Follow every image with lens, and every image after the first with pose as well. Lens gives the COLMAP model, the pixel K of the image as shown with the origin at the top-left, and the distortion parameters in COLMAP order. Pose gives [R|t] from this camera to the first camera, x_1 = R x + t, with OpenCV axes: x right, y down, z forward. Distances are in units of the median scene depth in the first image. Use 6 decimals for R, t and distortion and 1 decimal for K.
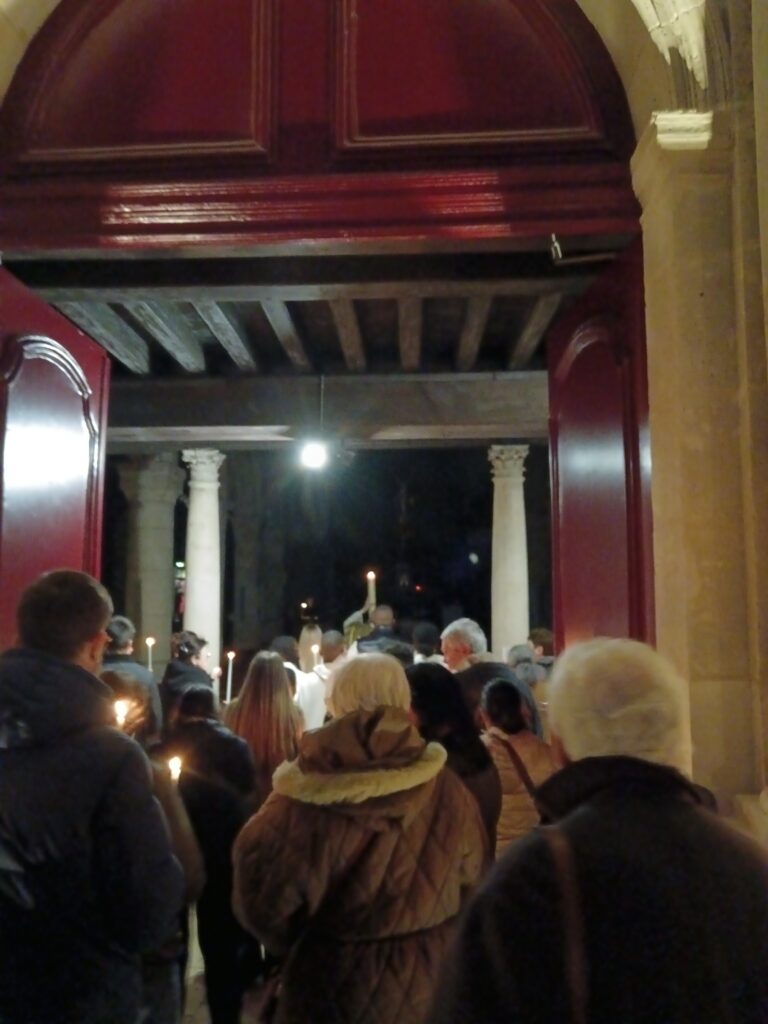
lens RADIAL K [[798.6, 0, 387.9], [0, 798.6, 504.9], [0, 0, 1]] dist [-0.002606, 0.000955]
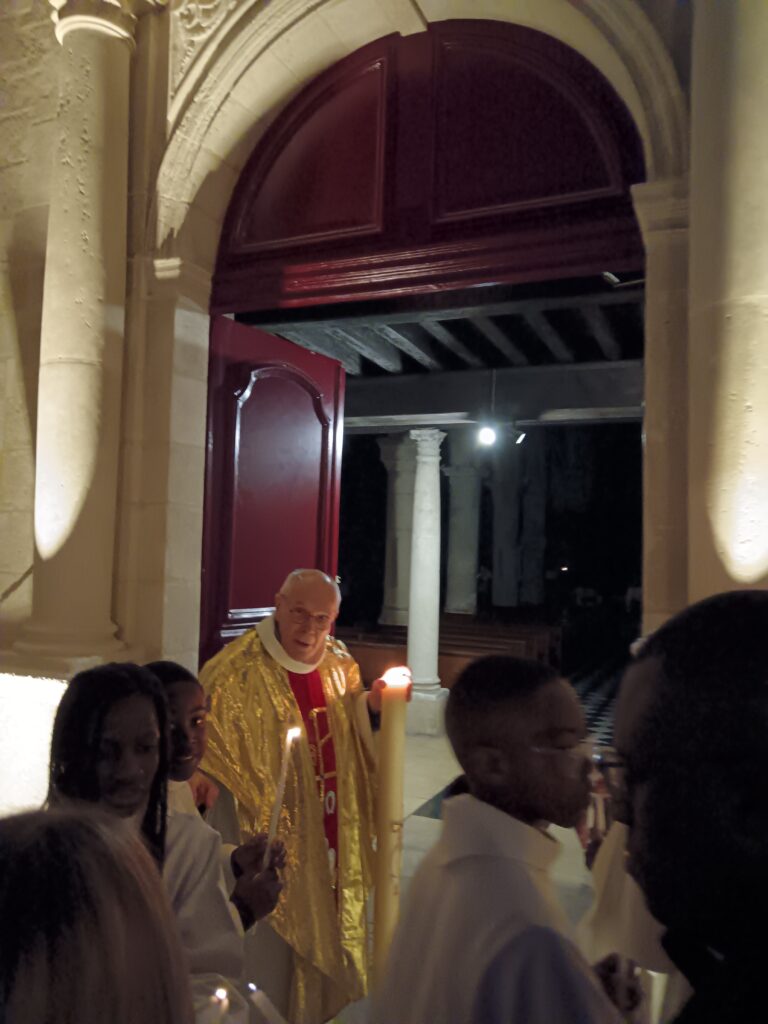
lens RADIAL K [[798.6, 0, 387.9], [0, 798.6, 504.9], [0, 0, 1]] dist [-0.002606, 0.000955]
pose [[0.932115, 0.012961, -0.361929, 0.209868], [0.002410, 0.999115, 0.041987, -0.009217], [0.362153, -0.040009, 0.931259, -0.188937]]
